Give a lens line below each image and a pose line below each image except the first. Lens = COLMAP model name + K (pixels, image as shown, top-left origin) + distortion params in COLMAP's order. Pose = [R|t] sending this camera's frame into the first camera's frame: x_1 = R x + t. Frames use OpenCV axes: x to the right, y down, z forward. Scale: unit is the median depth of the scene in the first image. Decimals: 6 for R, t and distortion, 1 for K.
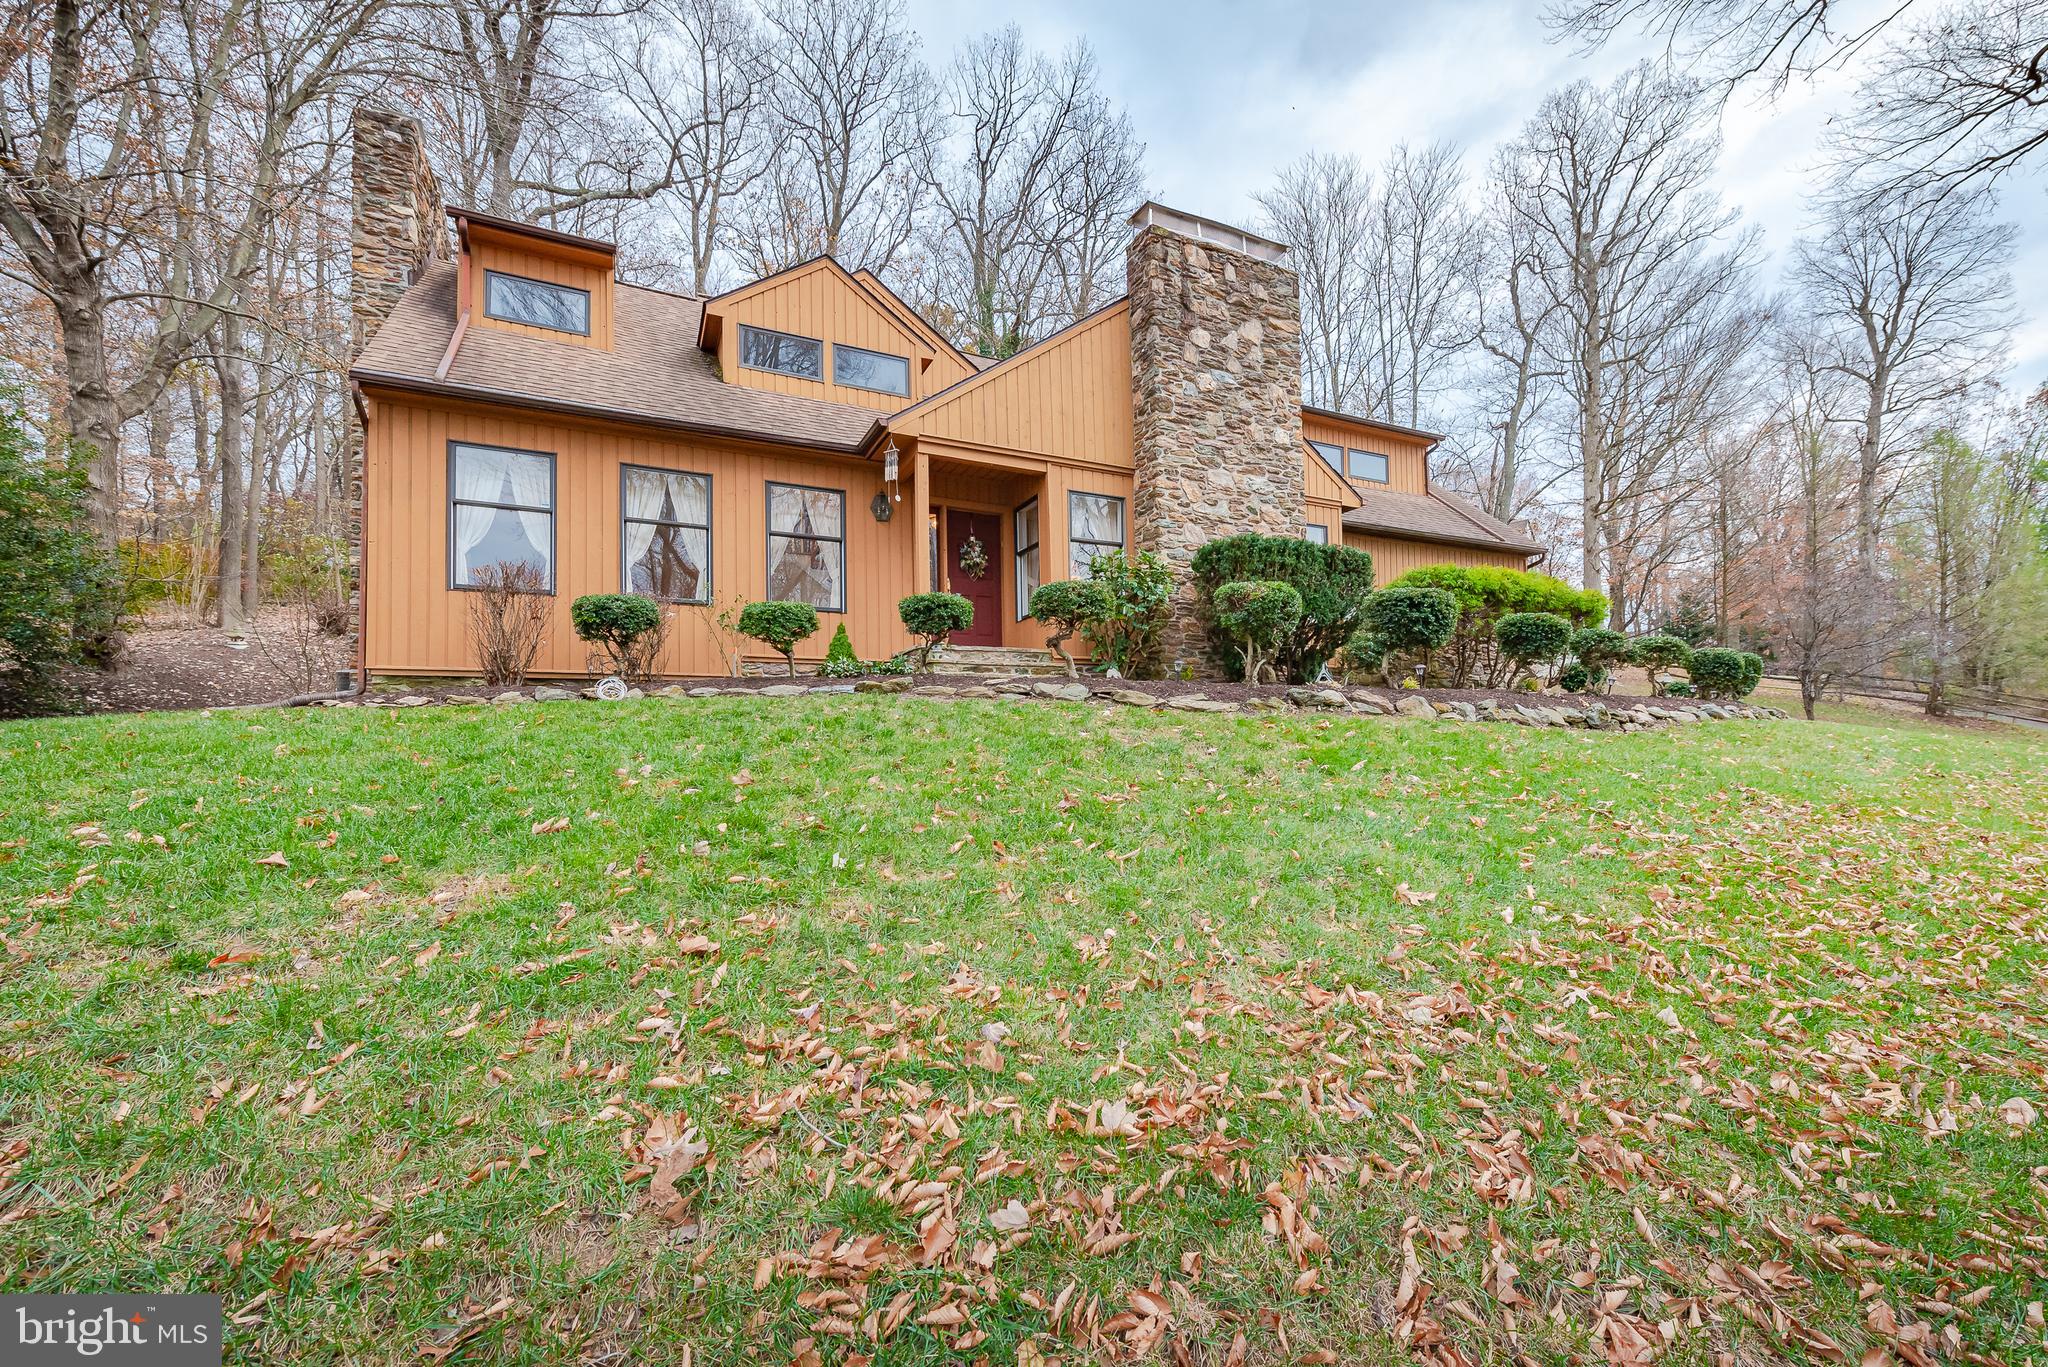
lens RADIAL K [[802.0, 0, 1026.2], [0, 802.0, 692.2], [0, 0, 1]] dist [0.003900, 0.000228]
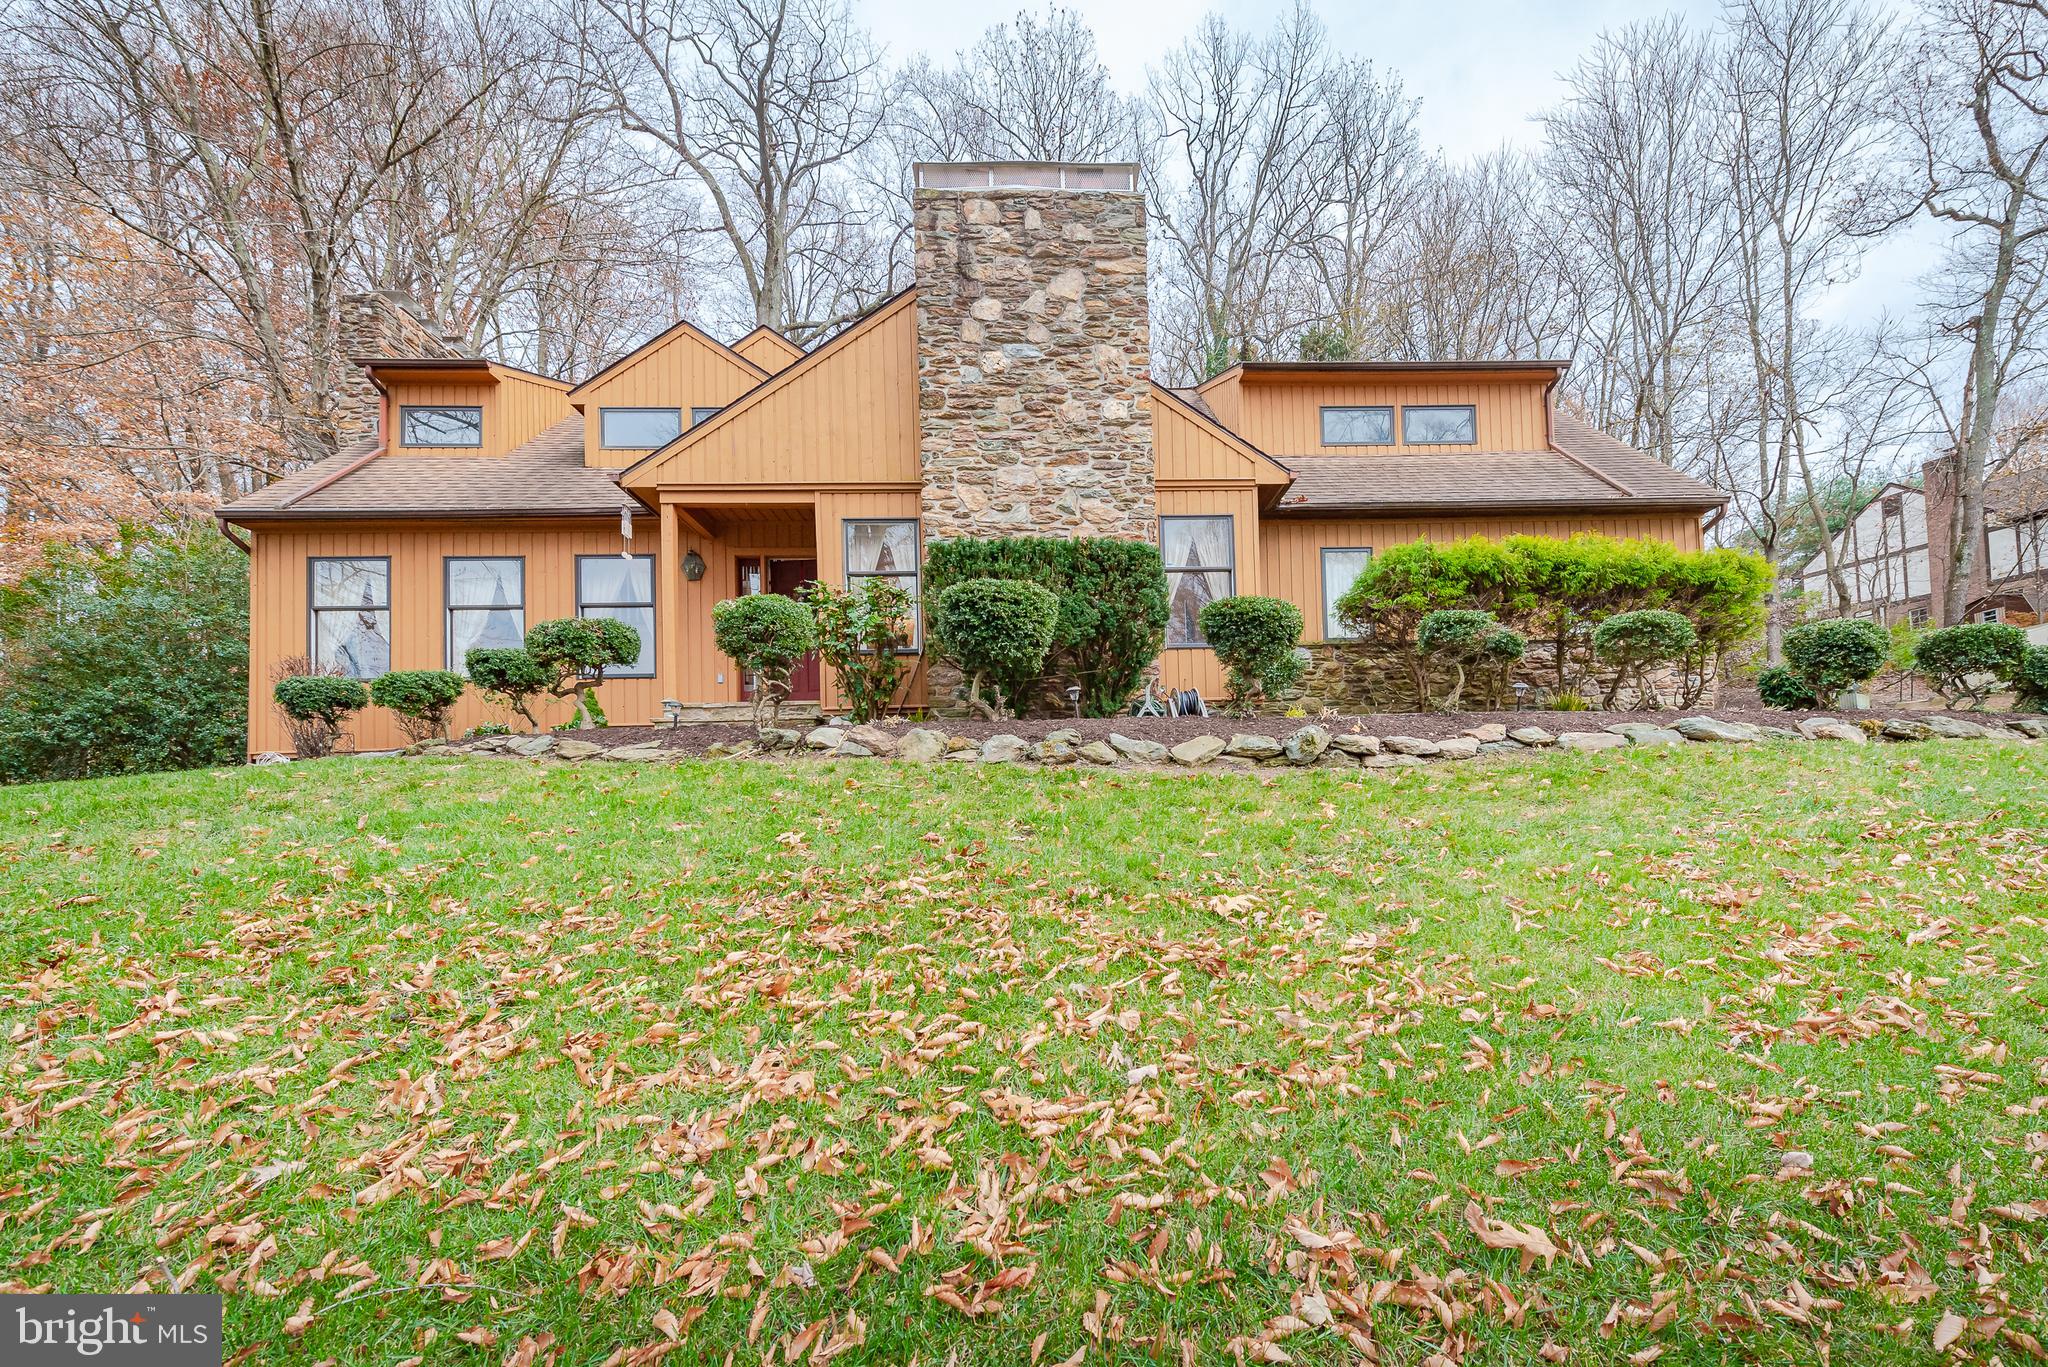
lens RADIAL K [[802.0, 0, 1024.4], [0, 802.0, 760.8], [0, 0, 1]] dist [0.003900, 0.000228]
pose [[0.921539, -0.035847, -0.386627, 0.549273], [0.041757, 0.999104, 0.006895, 0.016414], [0.386033, -0.022498, 0.922210, 0.243632]]
